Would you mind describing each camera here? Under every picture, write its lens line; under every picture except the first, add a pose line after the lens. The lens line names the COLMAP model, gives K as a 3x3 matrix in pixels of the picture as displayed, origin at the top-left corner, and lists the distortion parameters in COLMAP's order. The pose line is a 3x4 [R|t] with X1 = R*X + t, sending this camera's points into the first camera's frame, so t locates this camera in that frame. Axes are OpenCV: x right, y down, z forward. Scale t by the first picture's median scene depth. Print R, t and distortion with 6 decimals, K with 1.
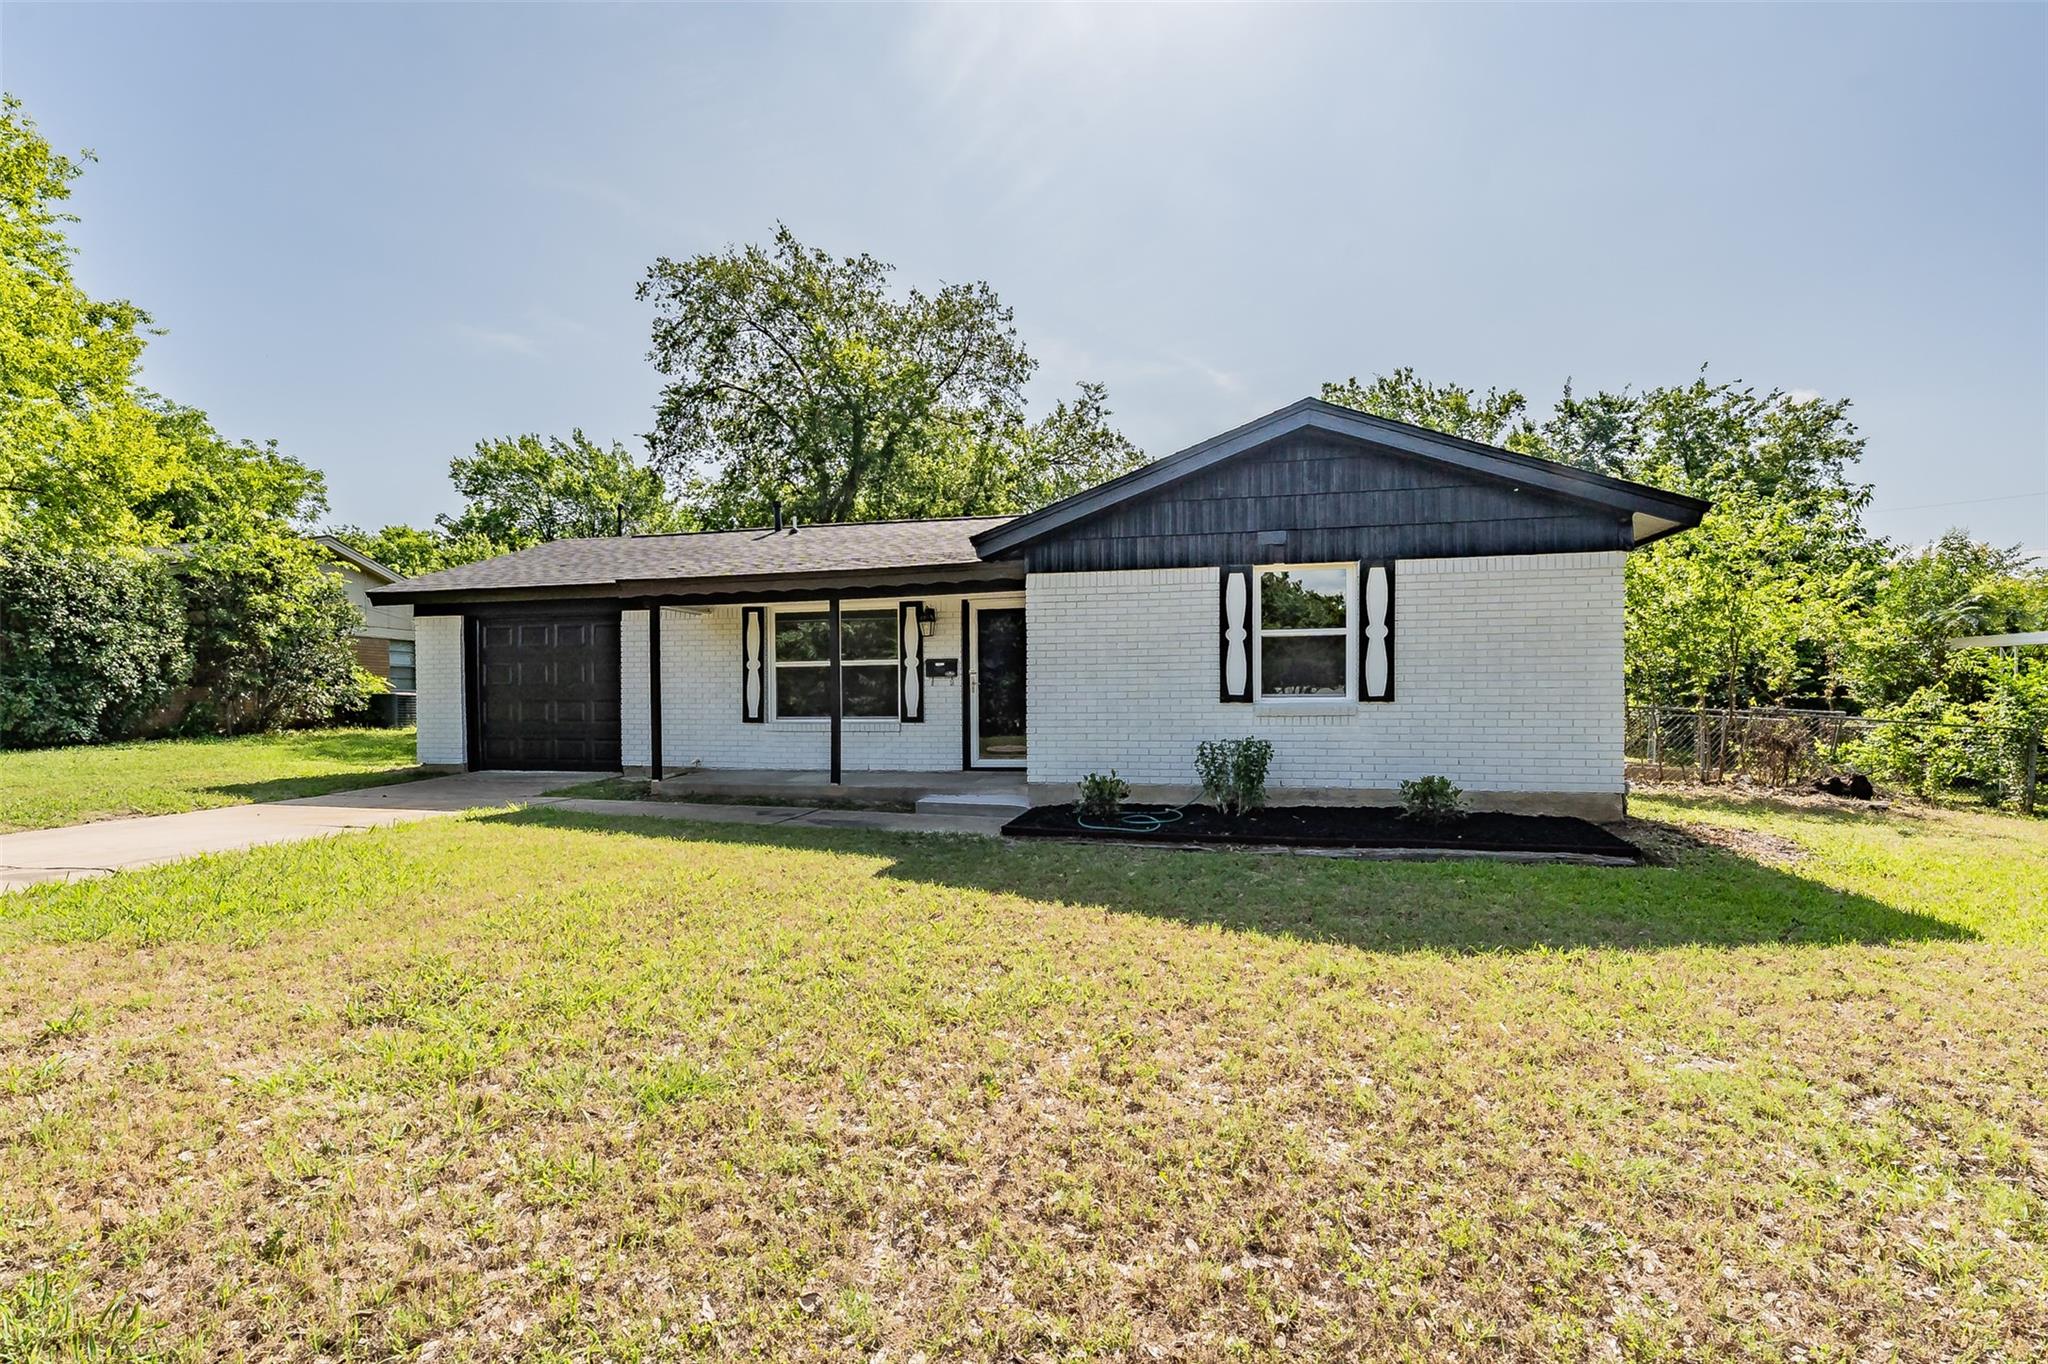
lens RADIAL K [[828.3, 0, 1021.6], [0, 828.3, 692.6], [0, 0, 1]] dist [-0.000012, 0.000025]
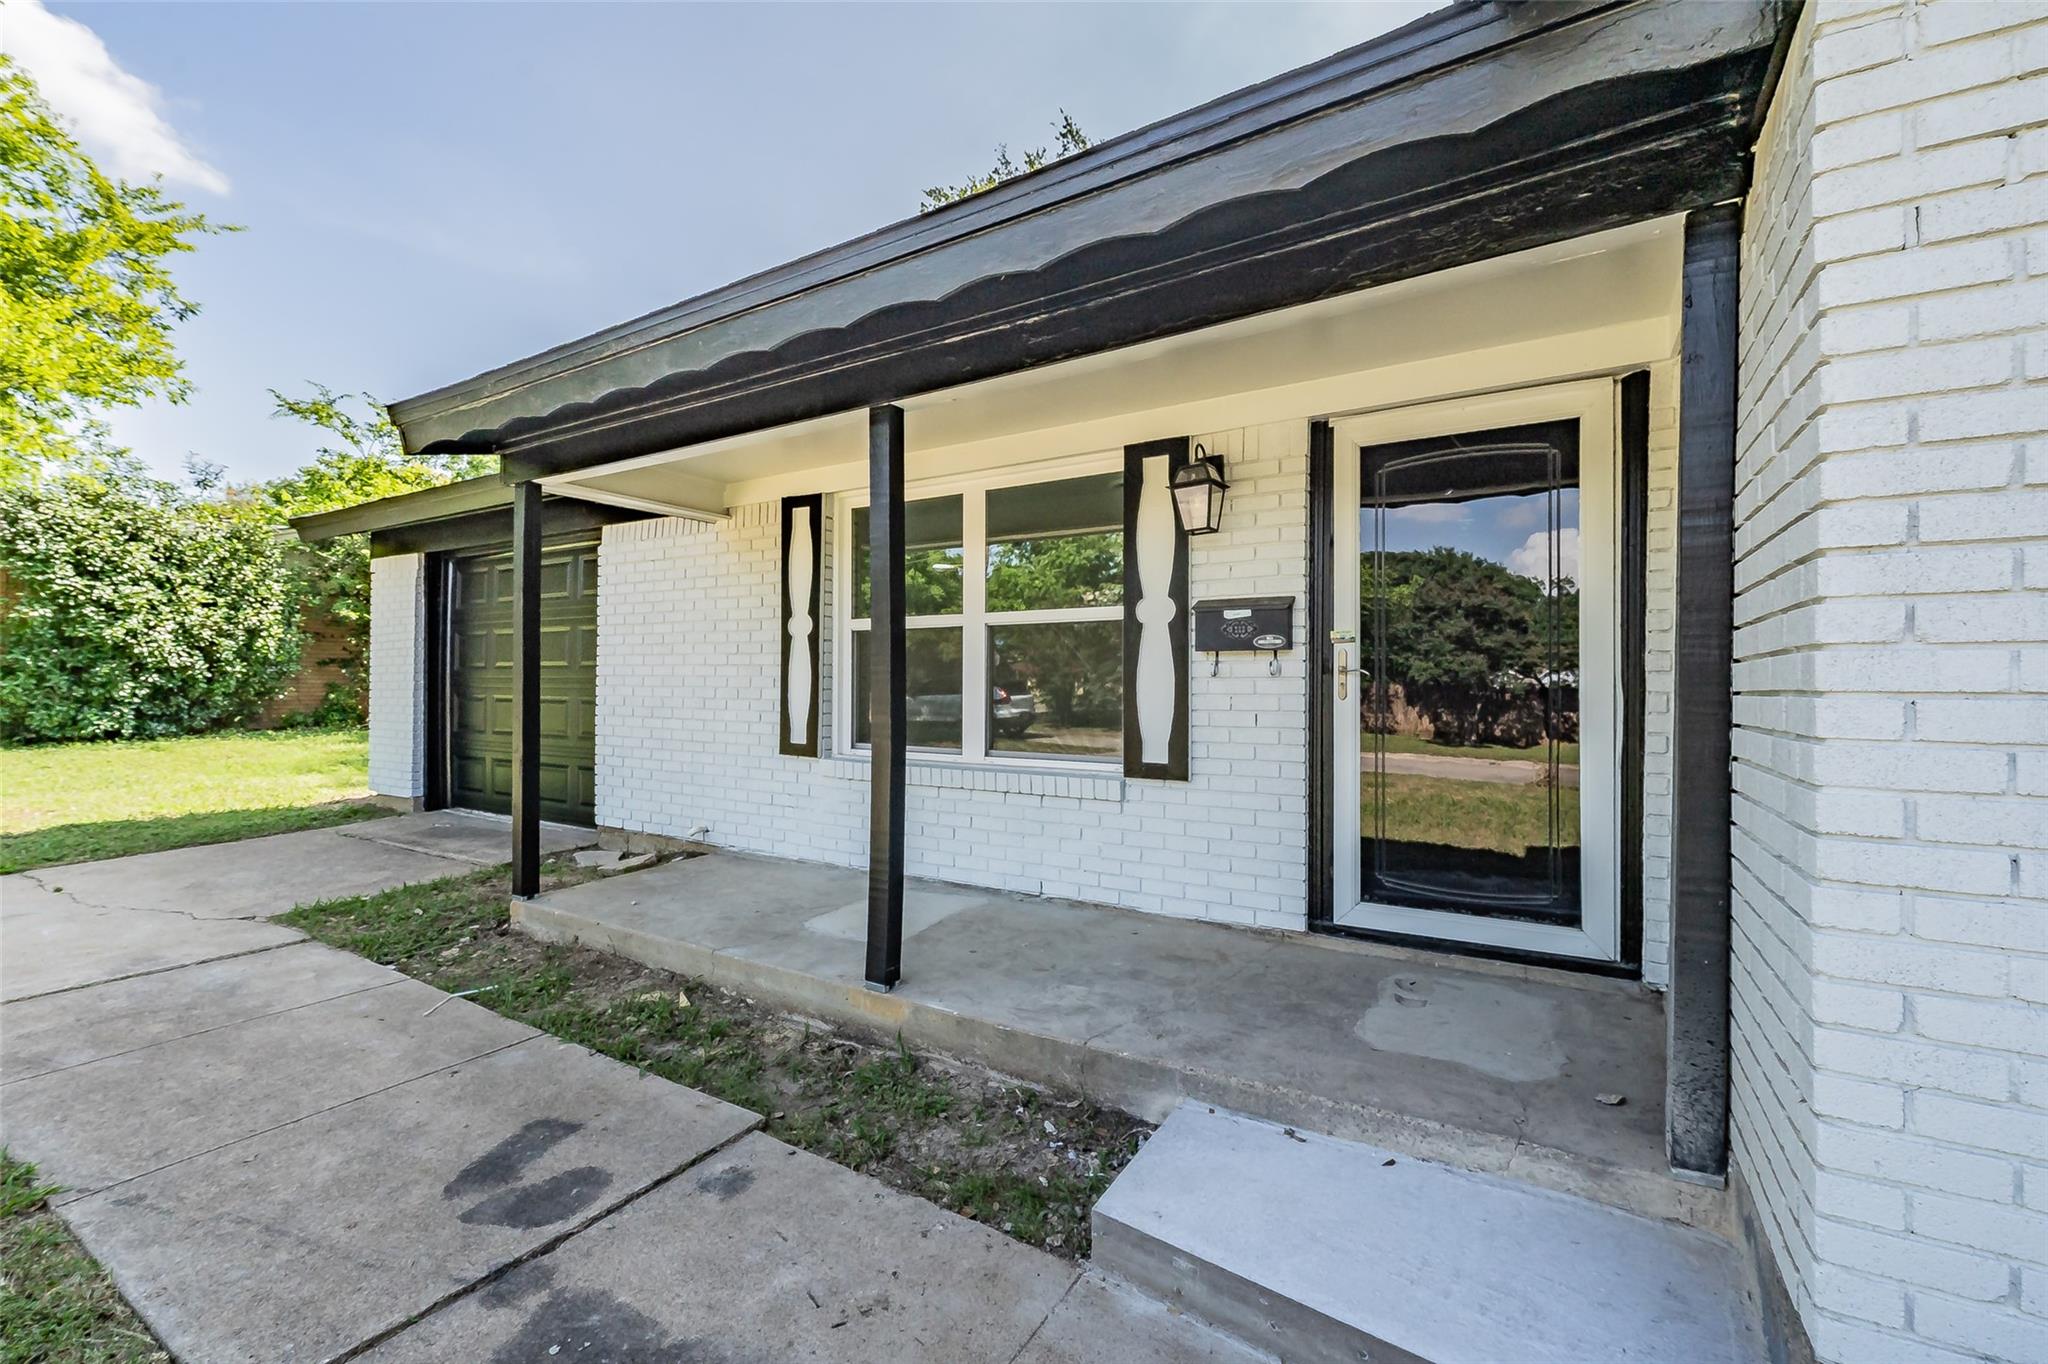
lens RADIAL K [[883.0, 0, 1015.2], [0, 883.0, 682.4], [0, 0, 1]] dist [-0.002137, -0.000099]
pose [[0.957619, 0.011116, -0.287824, -0.079897], [-0.010345, 0.999938, 0.004198, -0.006570], [0.287853, -0.001042, 0.957674, 0.611148]]
